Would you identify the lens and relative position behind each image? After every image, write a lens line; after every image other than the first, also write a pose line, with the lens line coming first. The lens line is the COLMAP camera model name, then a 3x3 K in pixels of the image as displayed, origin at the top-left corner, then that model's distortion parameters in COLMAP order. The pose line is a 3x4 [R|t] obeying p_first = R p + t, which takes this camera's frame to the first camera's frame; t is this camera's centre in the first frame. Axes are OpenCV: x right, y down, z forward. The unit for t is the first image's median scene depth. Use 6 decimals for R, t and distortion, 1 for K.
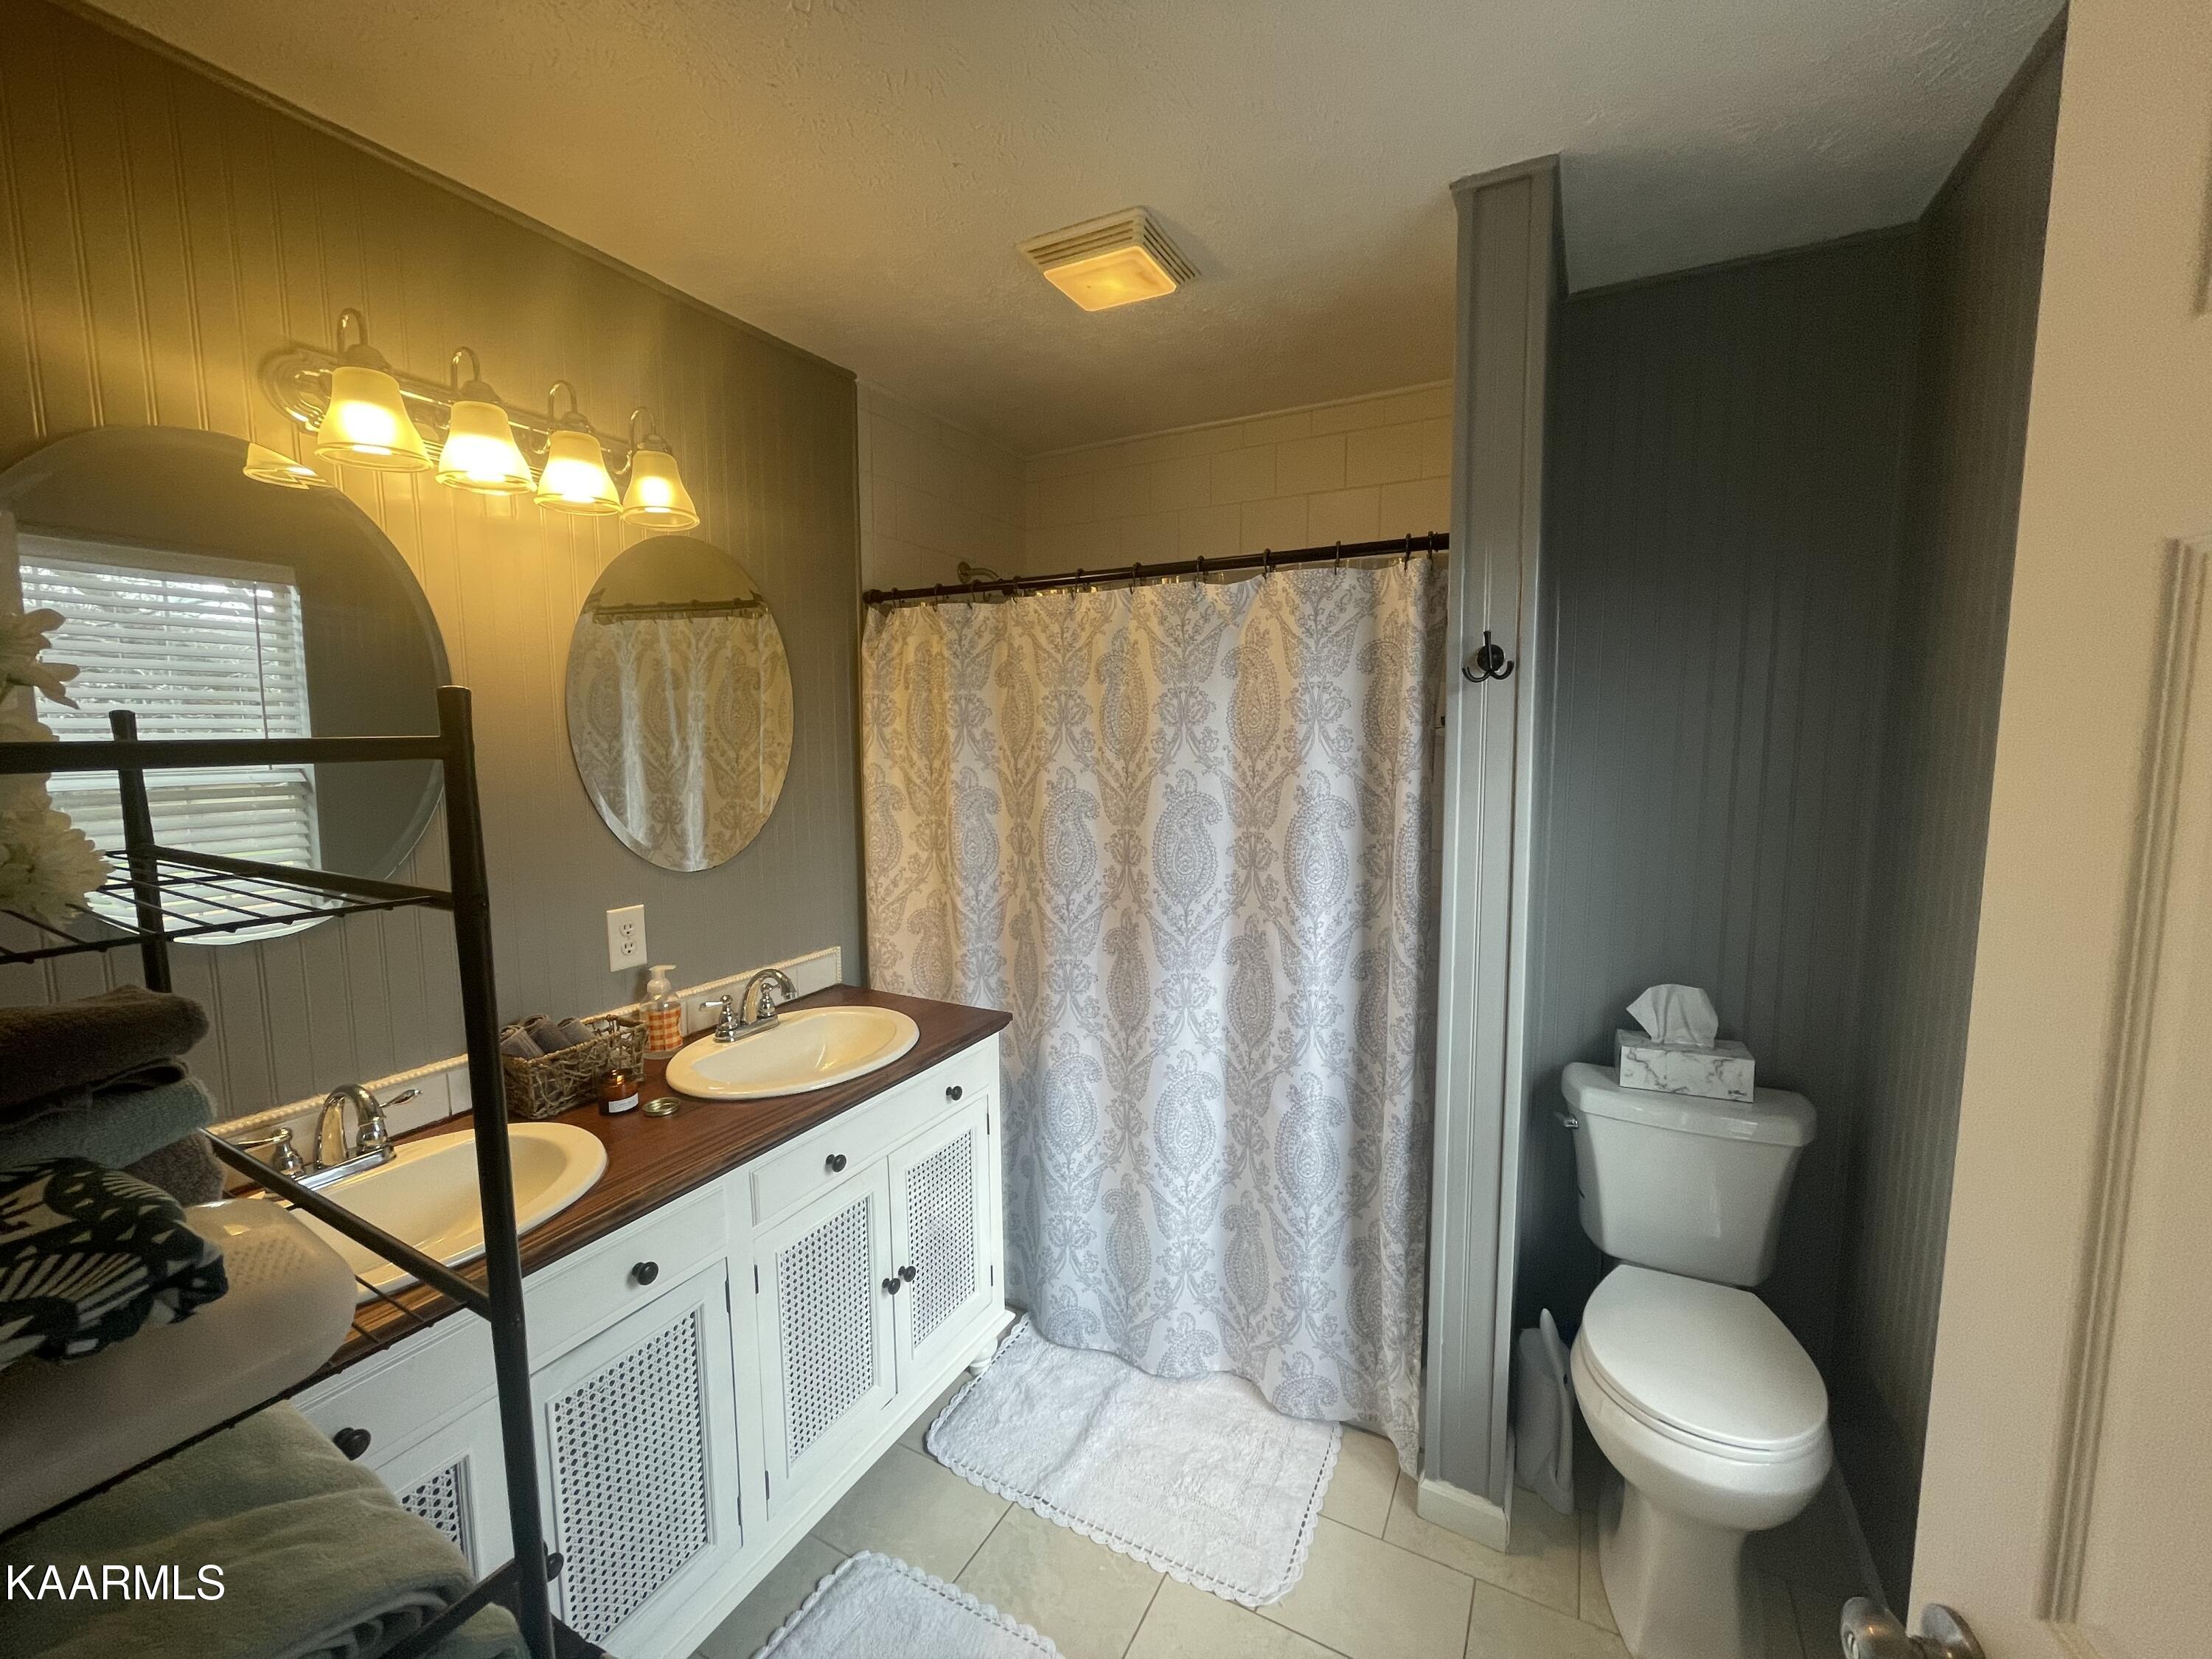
lens RADIAL K [[897.1, 0, 1103.4], [0, 897.1, 824.7], [0, 0, 1]] dist [-0.004365, 0.000024]
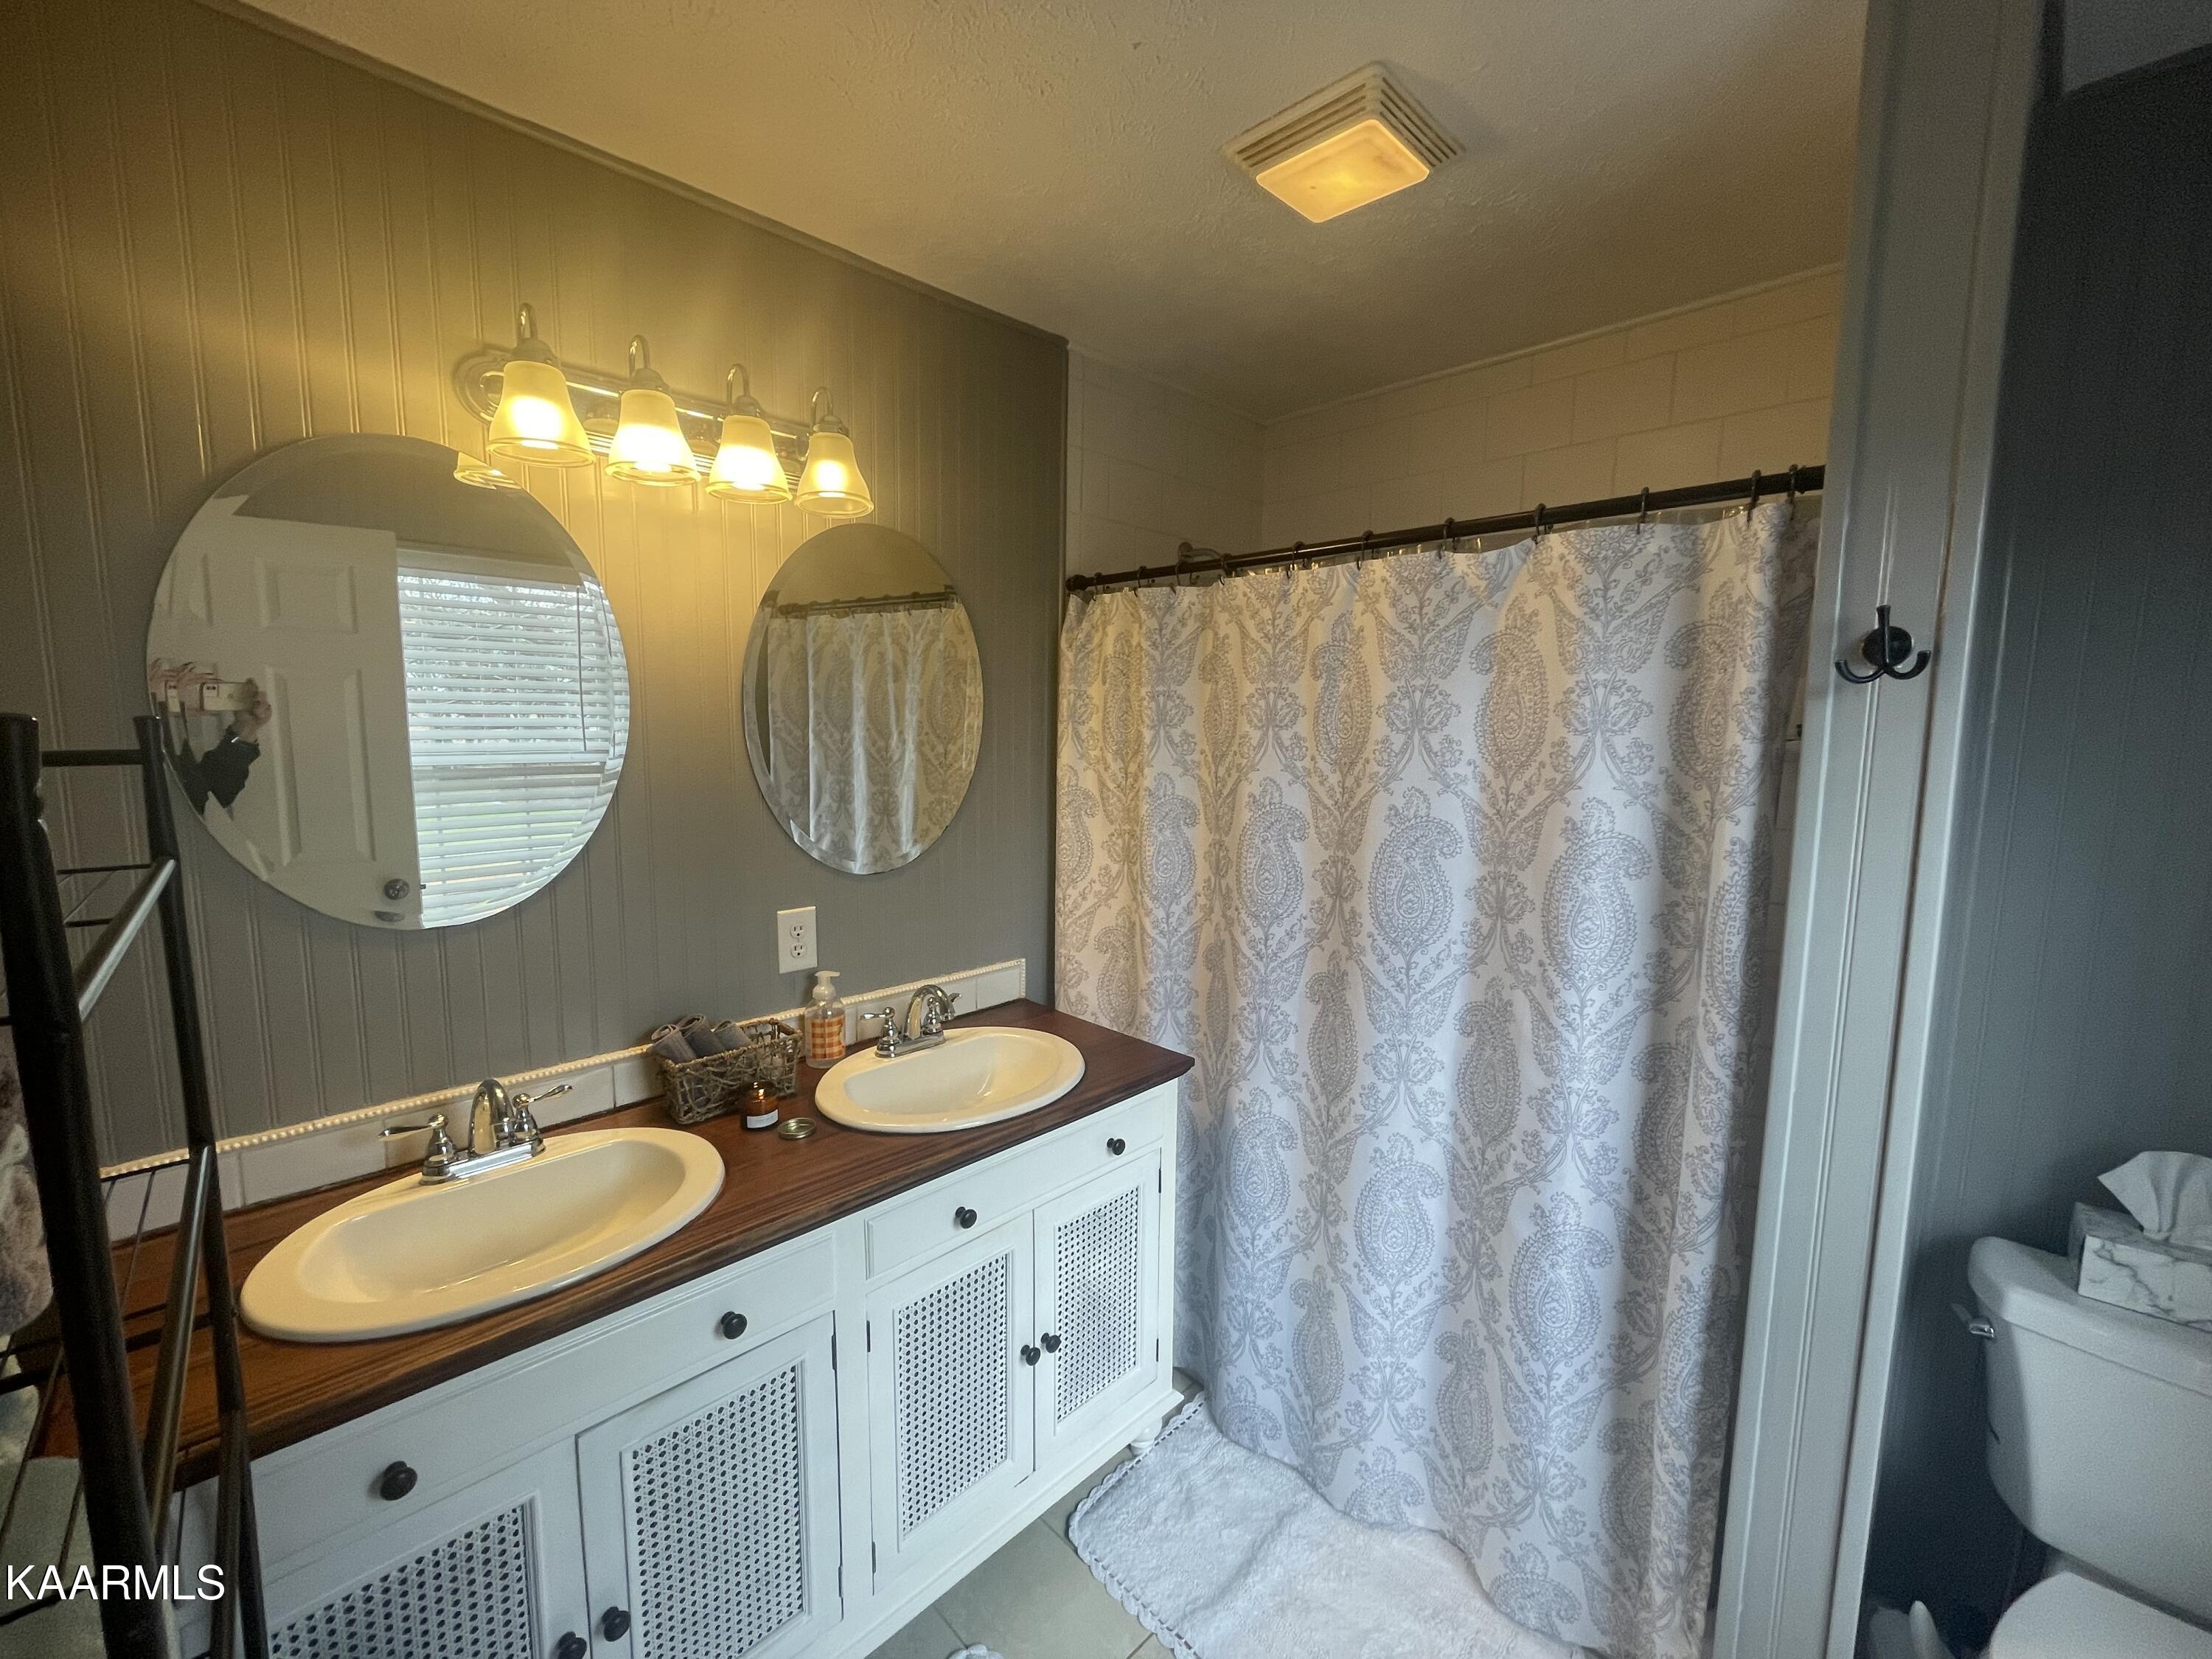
lens RADIAL K [[897.1, 0, 1103.6], [0, 897.1, 825.1], [0, 0, 1]] dist [-0.004365, 0.000024]
pose [[0.955053, 0.050837, -0.292044, 0.064479], [-0.047184, 0.998695, 0.019545, -0.032794], [0.292657, -0.004886, 0.956205, 0.163198]]
